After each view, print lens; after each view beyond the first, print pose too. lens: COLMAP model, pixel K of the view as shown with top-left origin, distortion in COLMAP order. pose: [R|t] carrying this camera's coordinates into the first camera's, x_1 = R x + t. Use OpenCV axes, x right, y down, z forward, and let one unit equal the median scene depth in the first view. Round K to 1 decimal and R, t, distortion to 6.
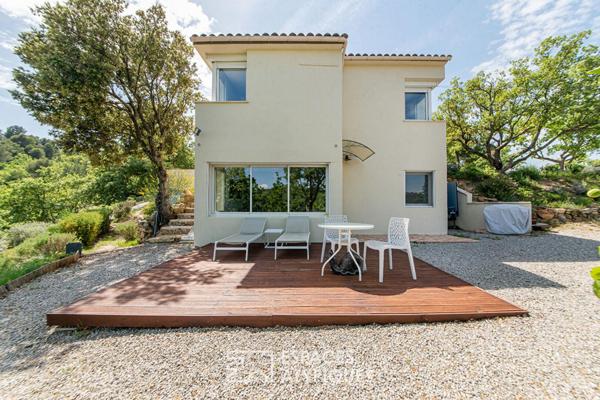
lens RADIAL K [[247.2, 0, 300.0], [0, 247.2, 200.4], [0, 0, 1]] dist [-0.003094, -0.000131]
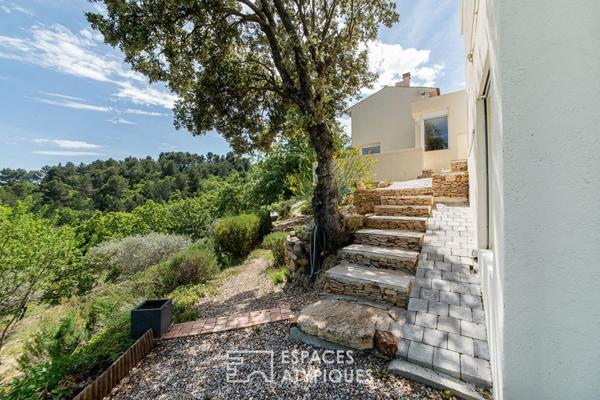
lens RADIAL K [[247.2, 0, 298.7], [0, 247.2, 199.3], [0, 0, 1]] dist [-0.003094, -0.000131]
pose [[0.838244, -0.015387, -0.545078, -0.315598], [0.019316, 0.999812, 0.001481, -0.006105], [0.544953, -0.011770, 0.838384, 0.533142]]
